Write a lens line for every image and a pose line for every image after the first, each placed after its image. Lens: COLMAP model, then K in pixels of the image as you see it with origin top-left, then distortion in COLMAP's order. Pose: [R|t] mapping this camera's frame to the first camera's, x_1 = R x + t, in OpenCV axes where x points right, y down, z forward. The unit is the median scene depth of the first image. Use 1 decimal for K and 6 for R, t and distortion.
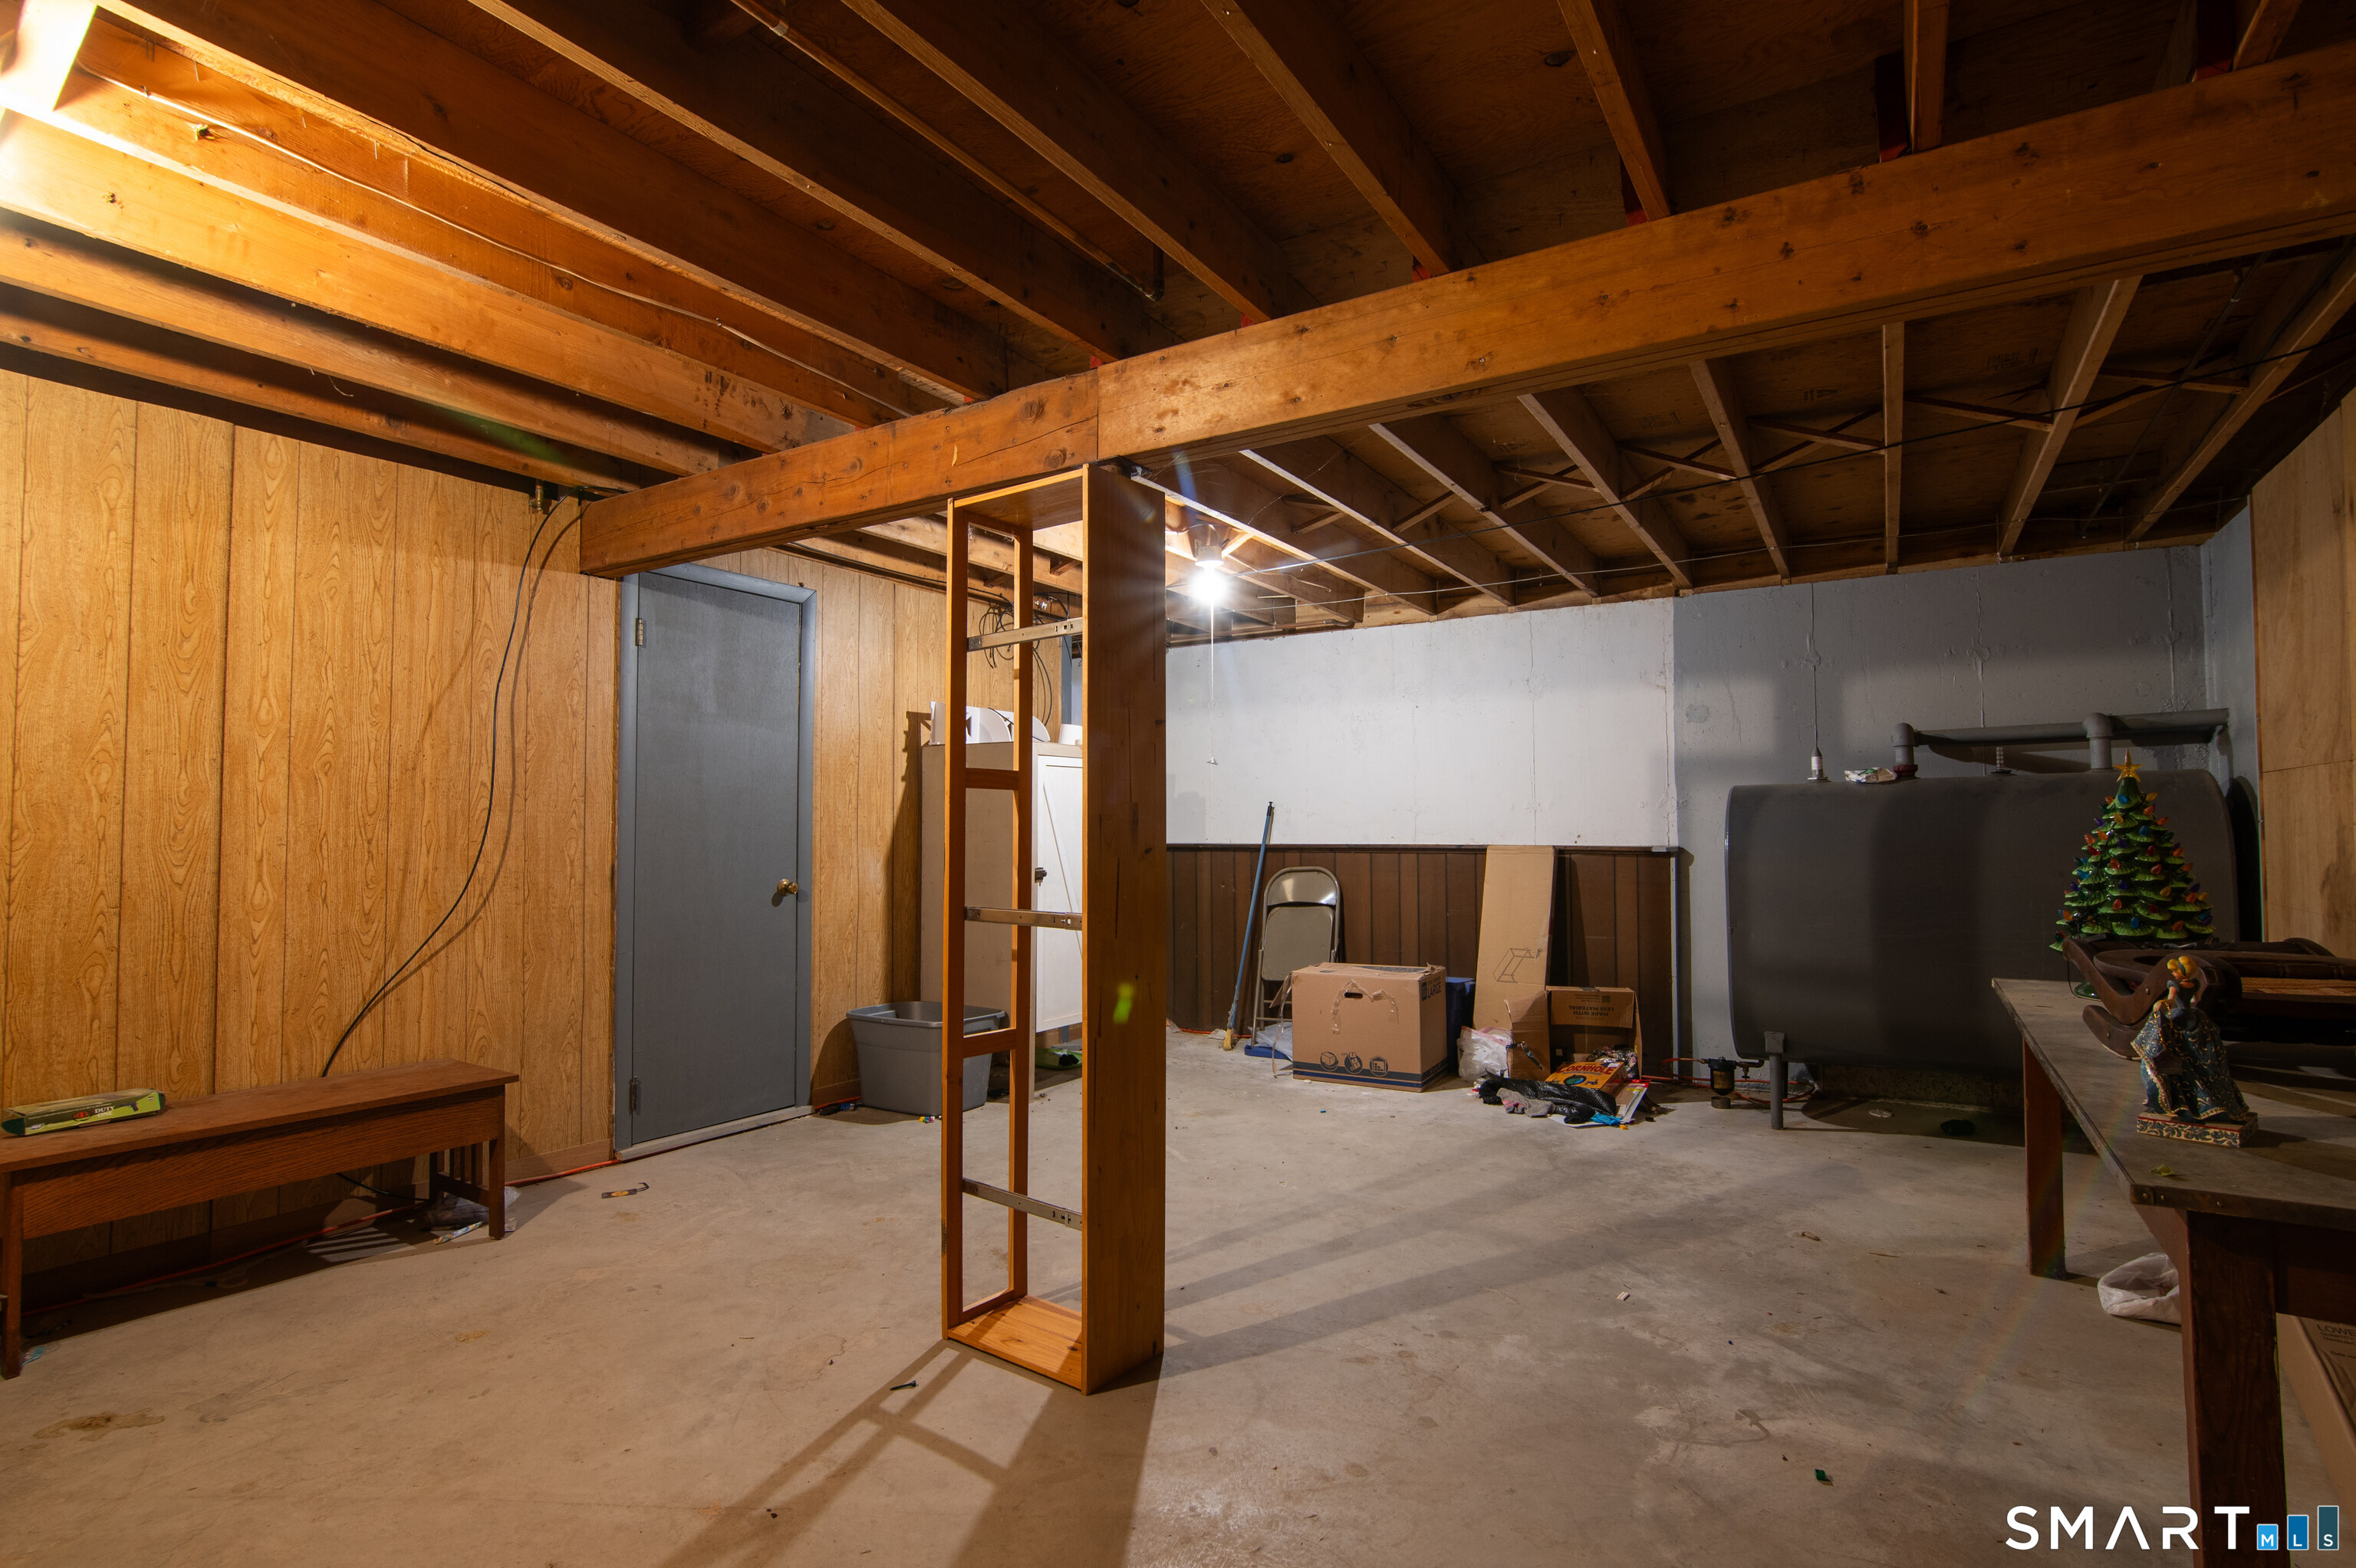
lens RADIAL K [[1149.3, 0, 1165.1], [0, 1149.3, 797.1], [0, 0, 1]] dist [-0.013166, 0.000103]
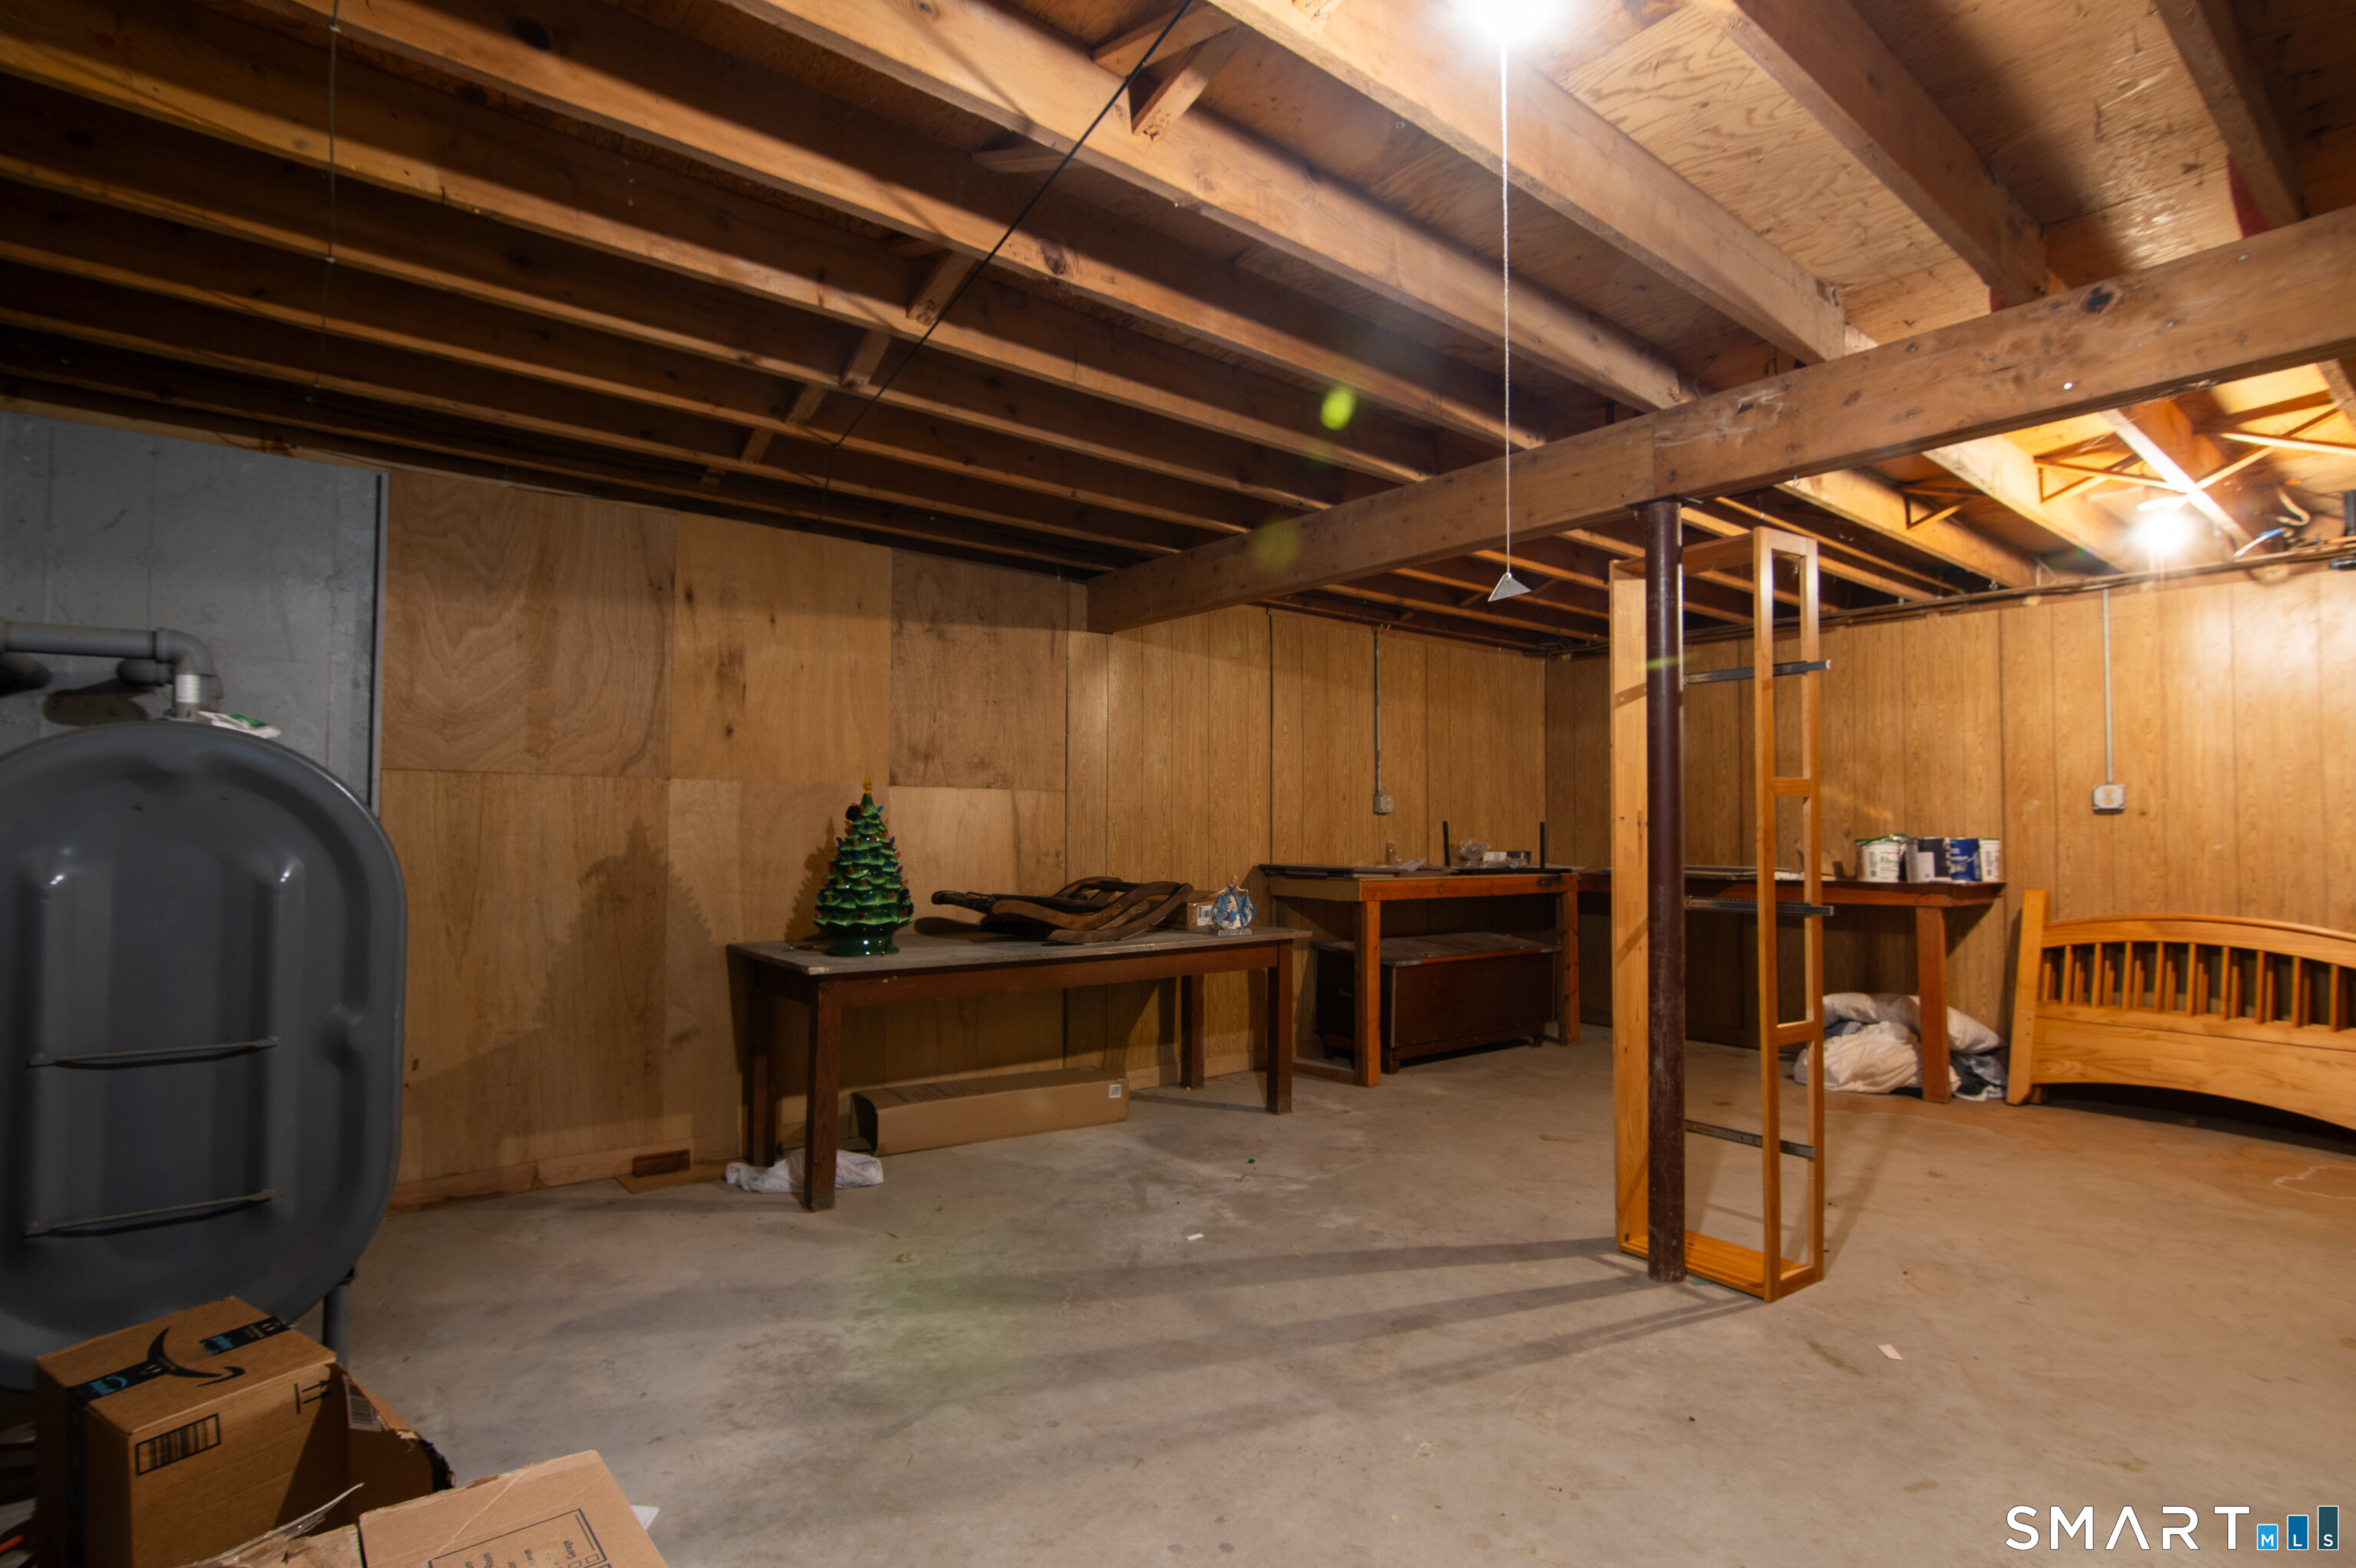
lens RADIAL K [[1149.3, 0, 1165.1], [0, 1149.3, 797.1], [0, 0, 1]] dist [-0.013166, 0.000103]
pose [[-0.946284, 0.006059, 0.323279, 0.045717], [-0.013698, 0.998176, -0.058804, 0.055029], [-0.323046, -0.060073, -0.944475, 1.901378]]
